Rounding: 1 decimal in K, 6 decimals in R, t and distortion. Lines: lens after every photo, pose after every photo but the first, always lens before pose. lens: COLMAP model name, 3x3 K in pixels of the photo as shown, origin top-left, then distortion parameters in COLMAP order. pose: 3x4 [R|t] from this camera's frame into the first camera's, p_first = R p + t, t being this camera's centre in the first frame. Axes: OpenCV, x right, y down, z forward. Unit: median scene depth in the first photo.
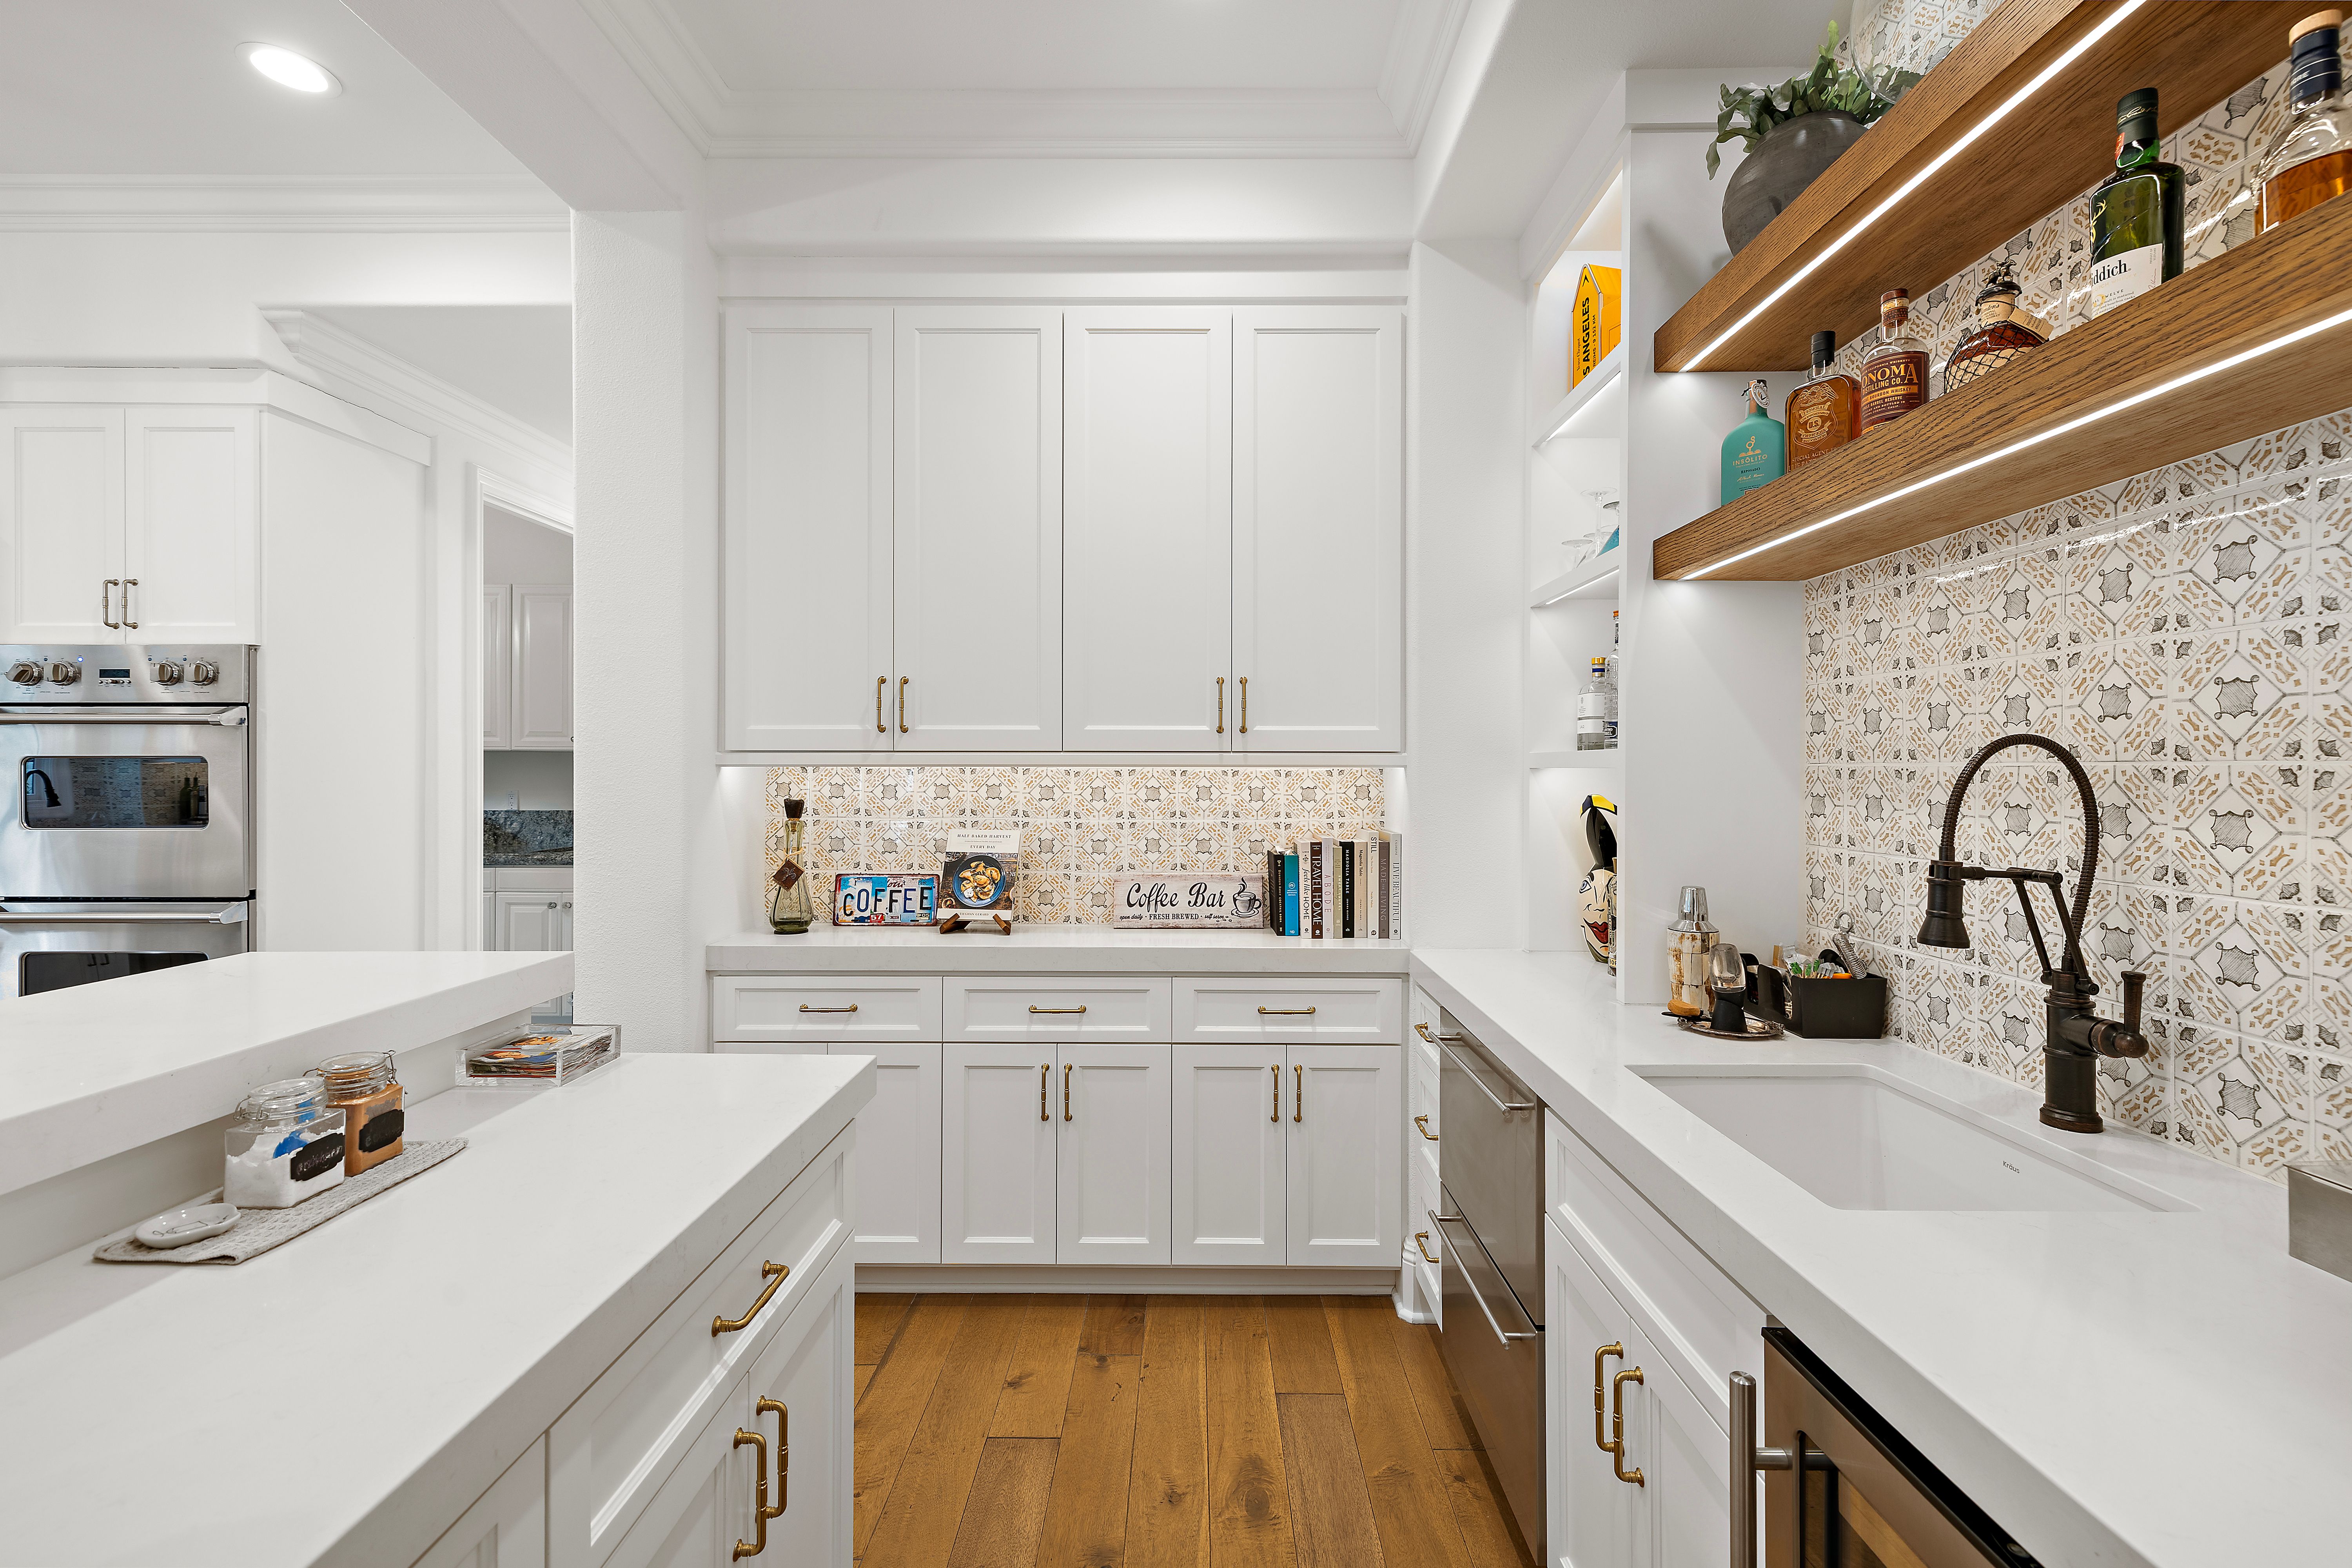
lens RADIAL K [[1003.0, 0, 1193.4], [0, 1003.0, 767.6], [0, 0, 1]] dist [0.005120, -0.001164]
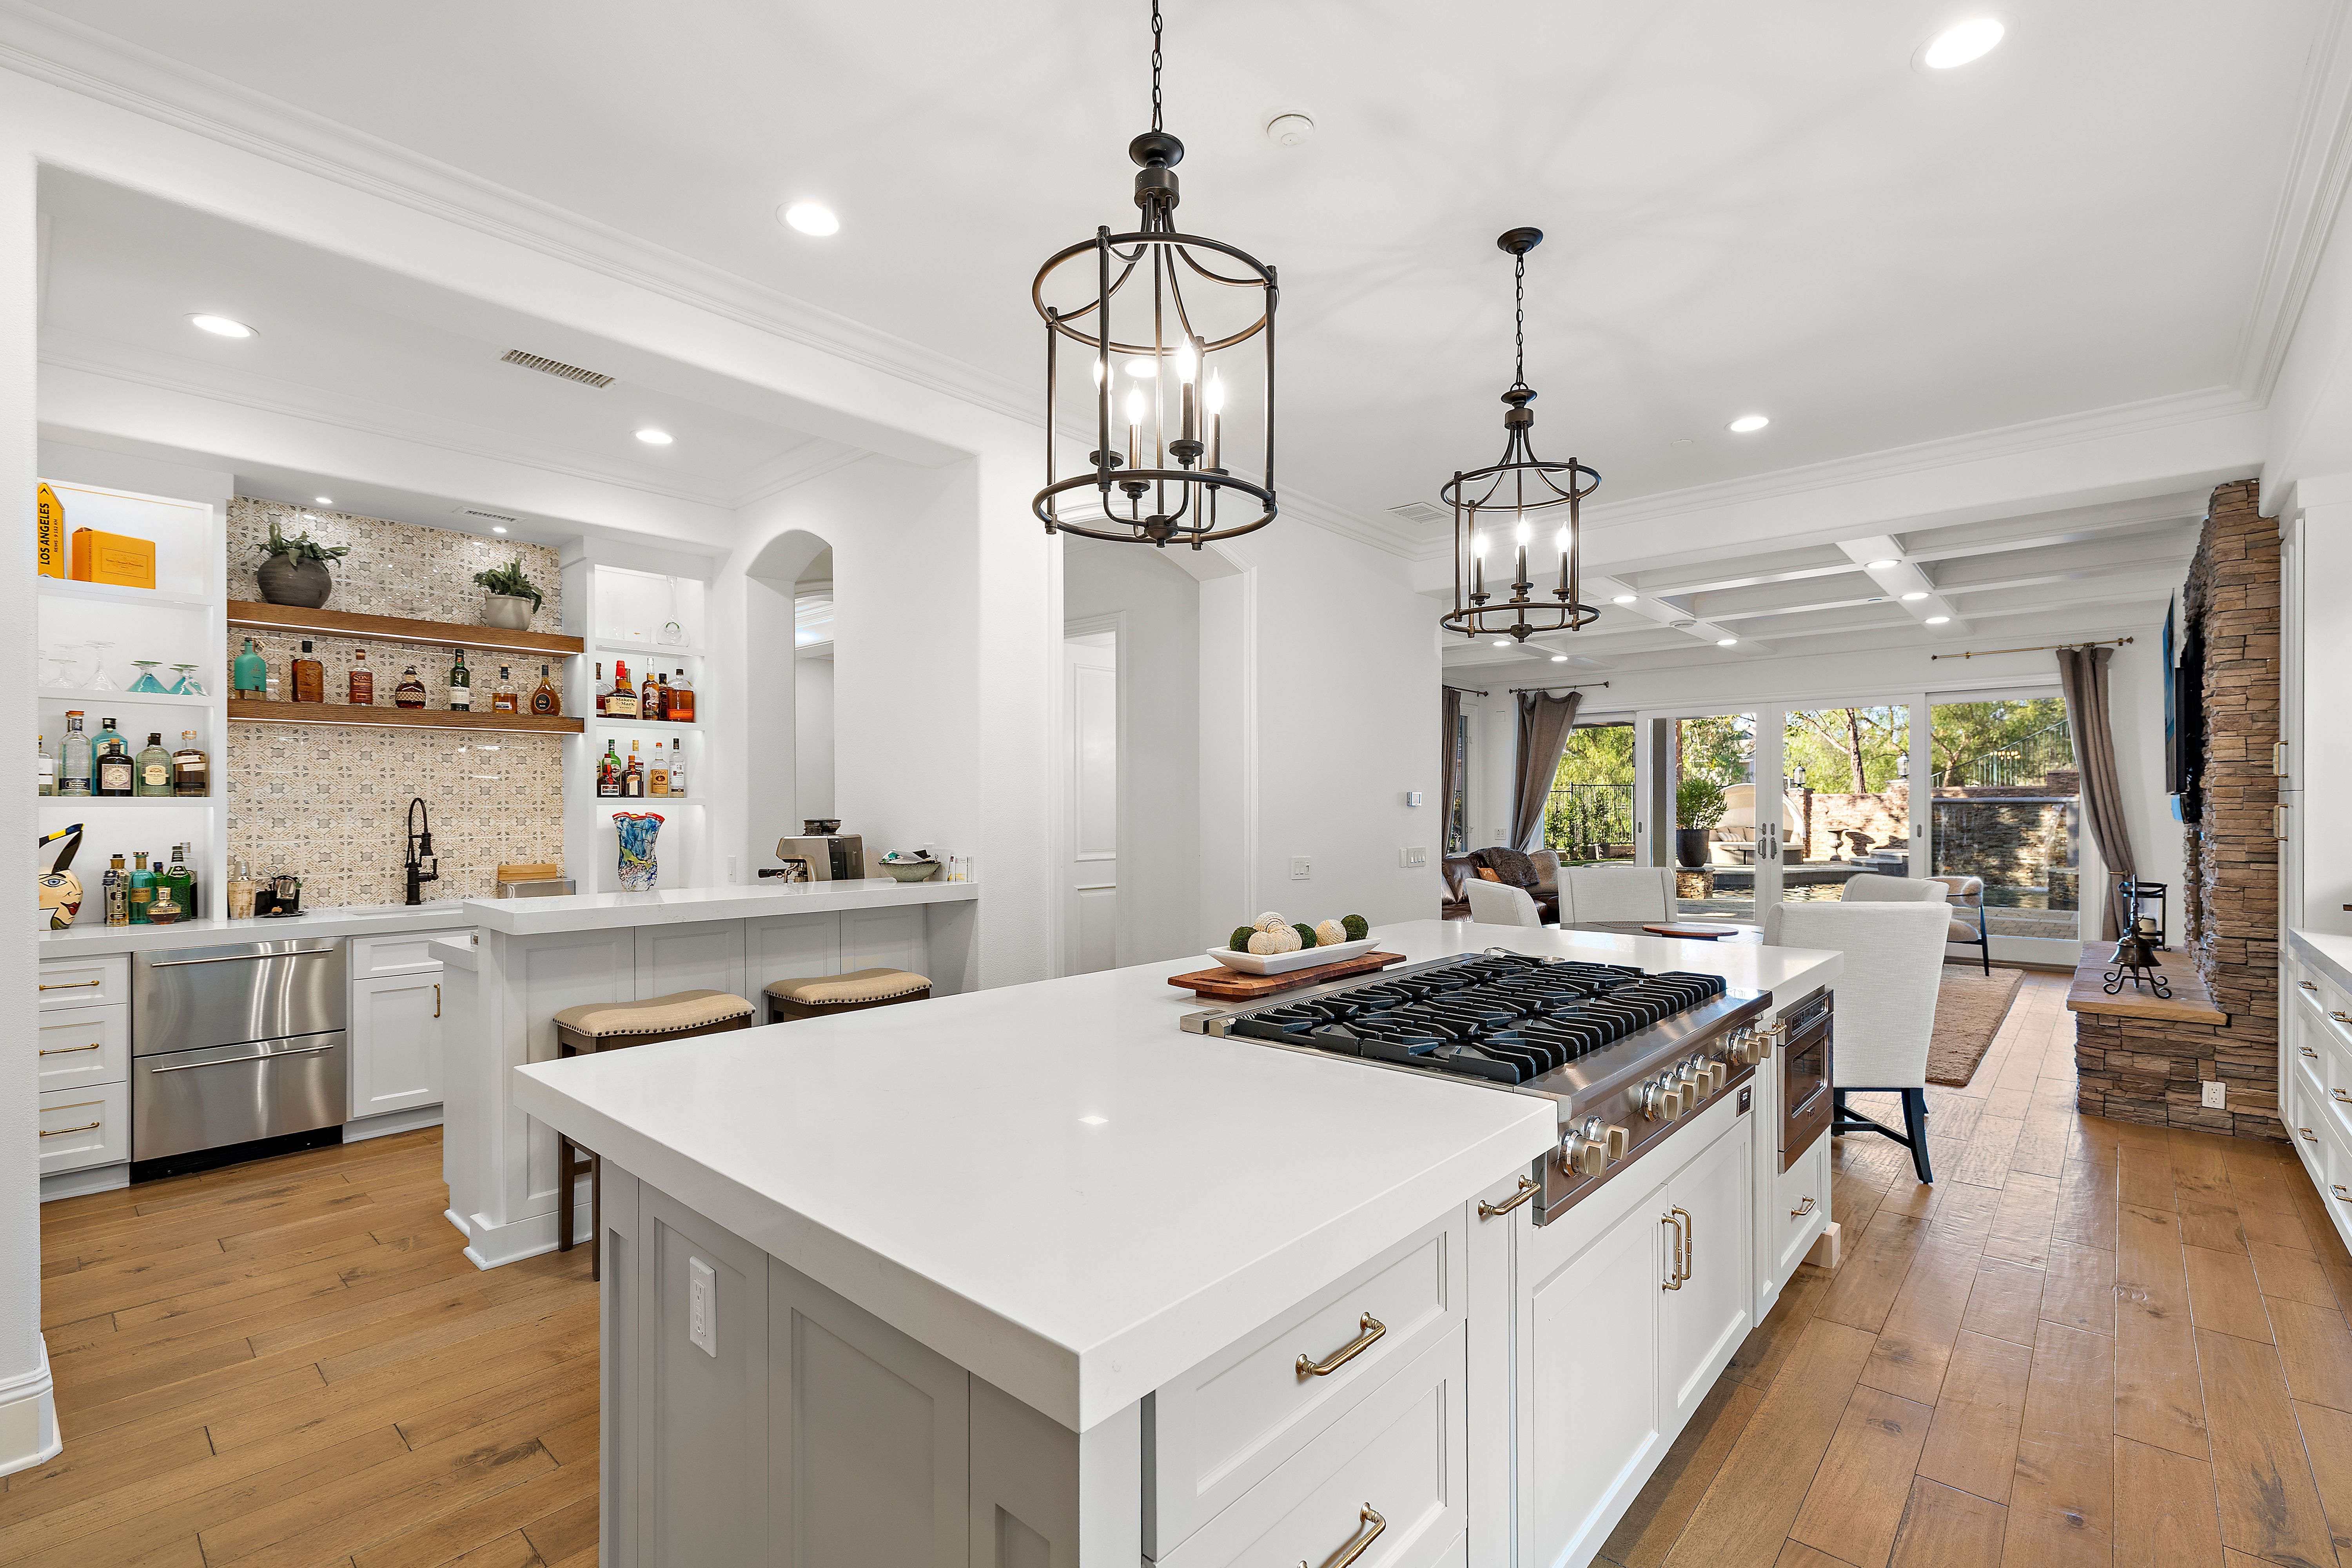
lens RADIAL K [[1003.0, 0, 1178.8], [0, 1003.0, 808.0], [0, 0, 1]] dist [0.005120, -0.001164]
pose [[-0.748871, -0.001571, 0.662714, -3.077929], [-0.001961, 0.999998, 0.000154, -0.001917], [-0.662713, -0.001184, -0.748873, 1.601861]]
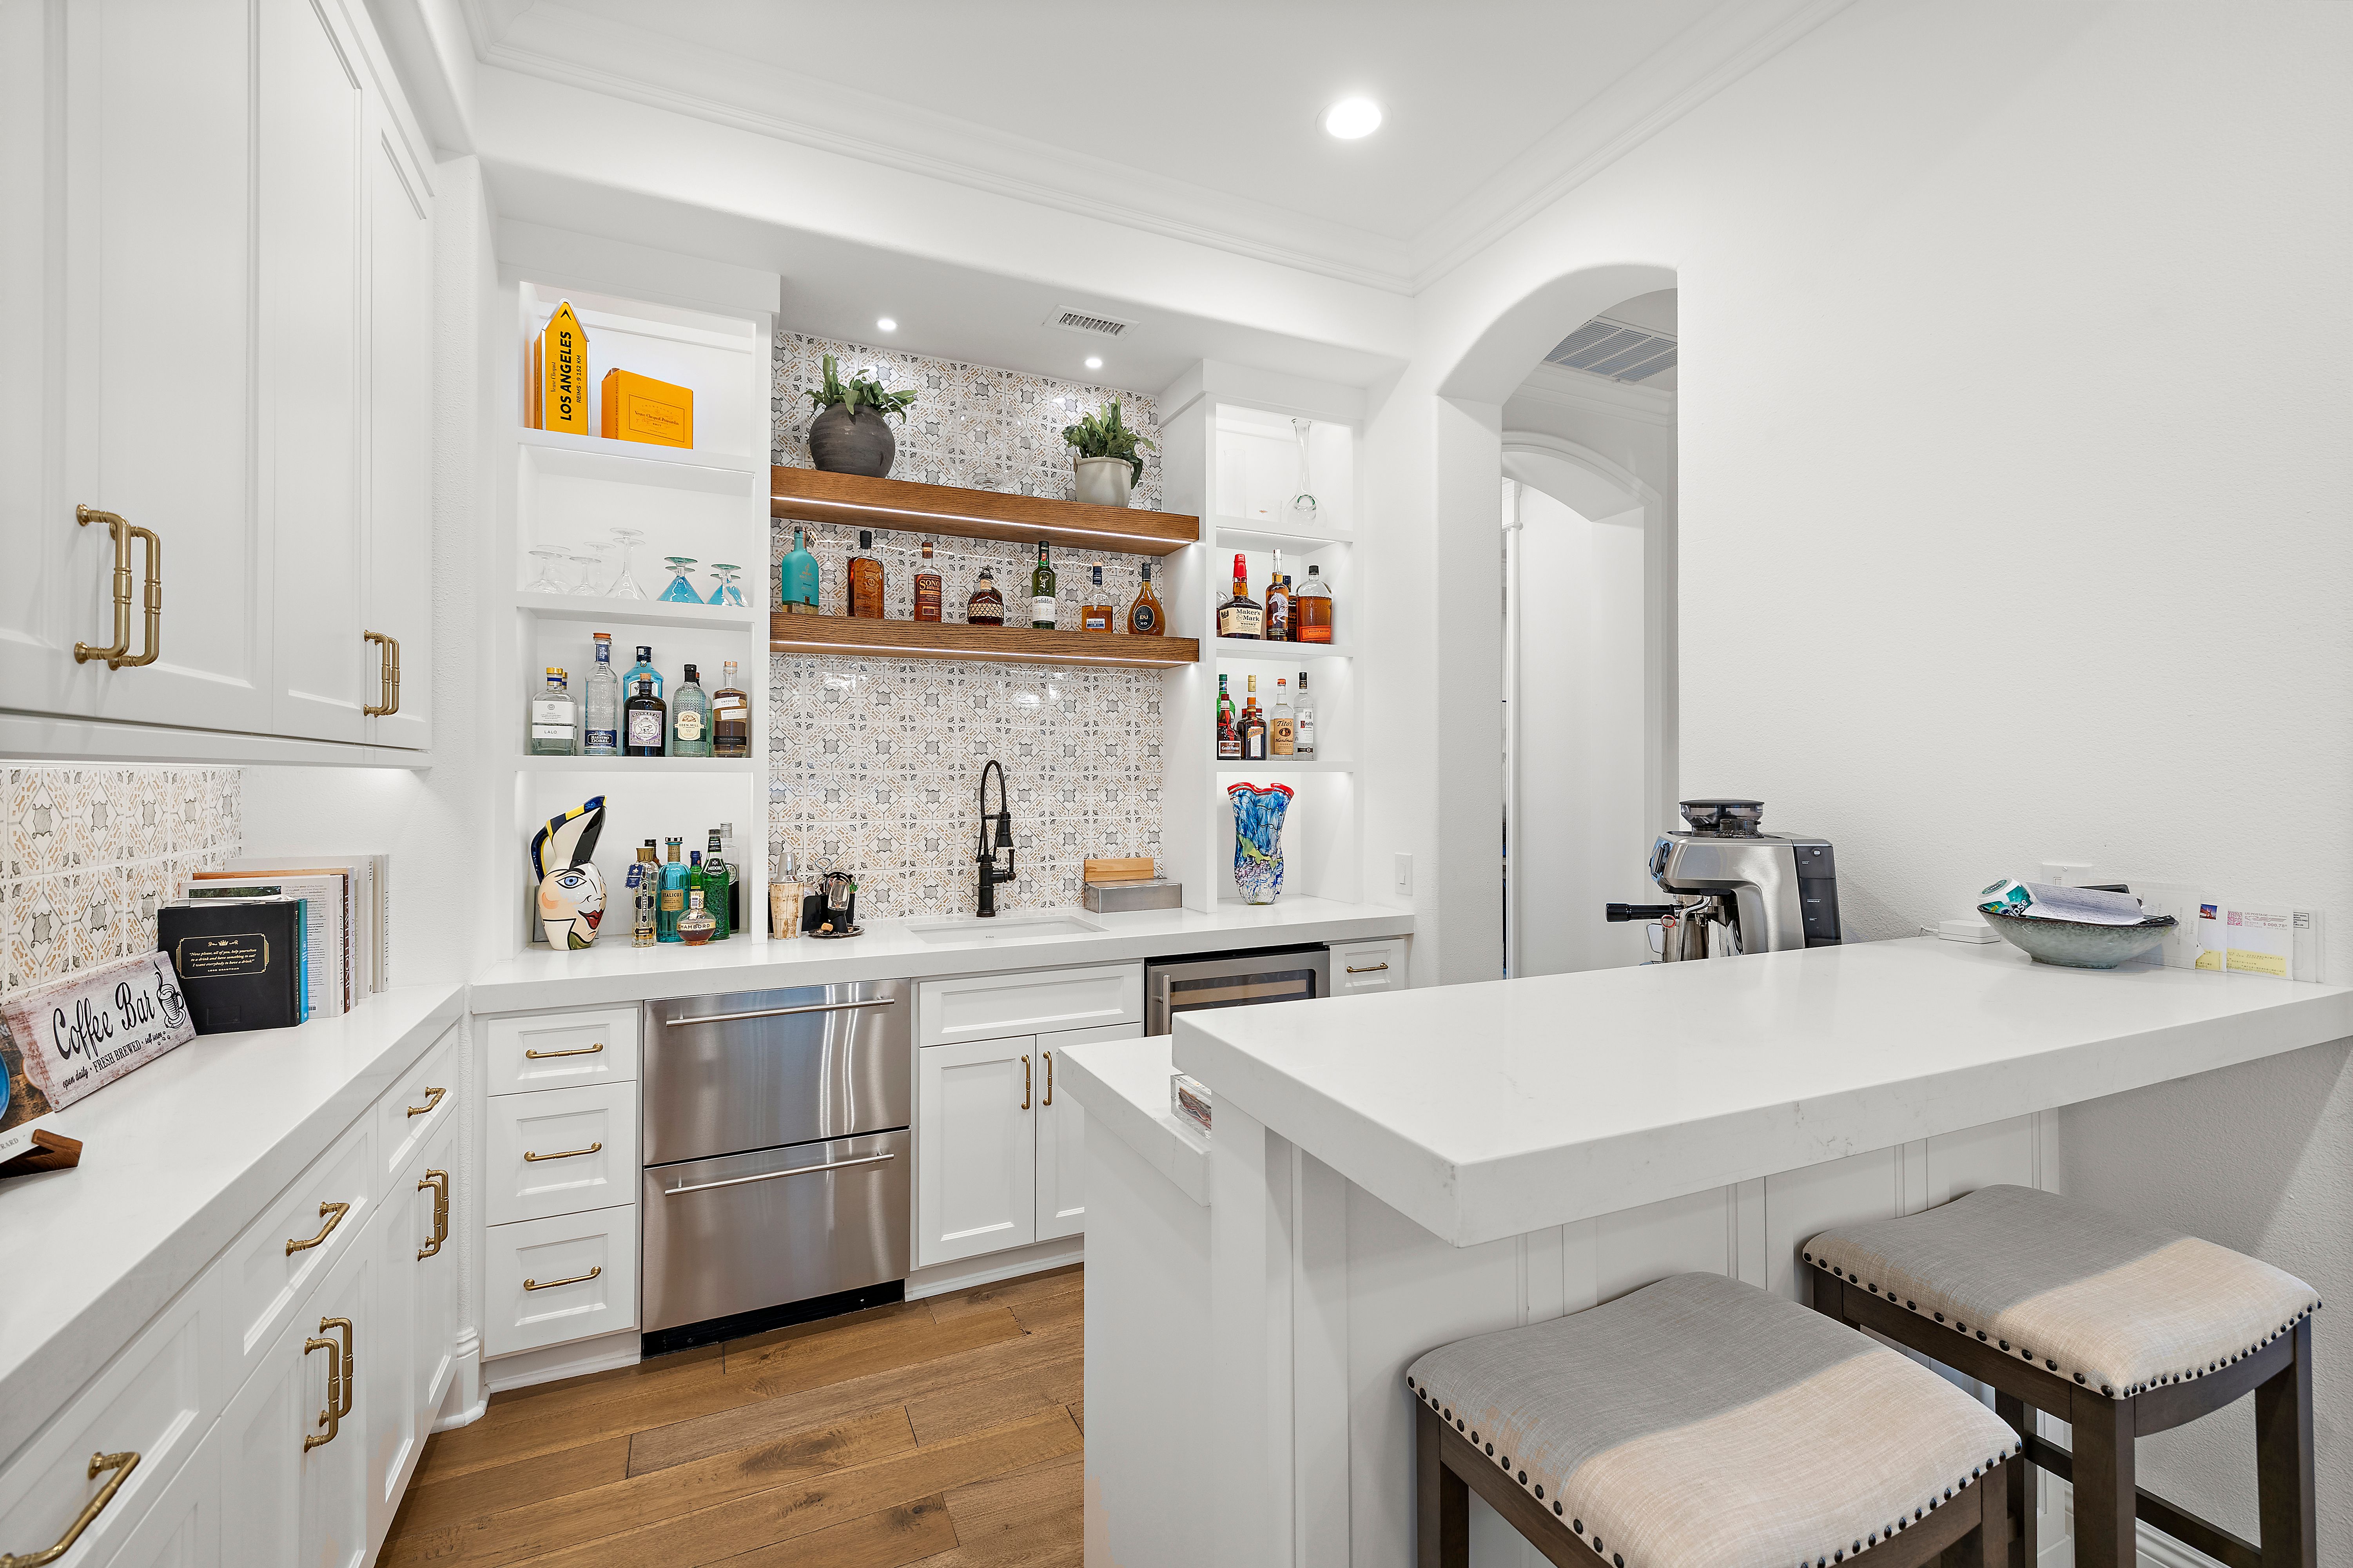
lens RADIAL K [[1003.3, 0, 1188.6], [0, 1003.3, 765.2], [0, 0, 1]] dist [0.005120, -0.001164]
pose [[-0.426104, 0.007772, 0.904641, -1.363234], [-0.005160, 0.999926, -0.011021, 0.003711], [-0.904659, -0.009364, -0.426032, 1.363173]]
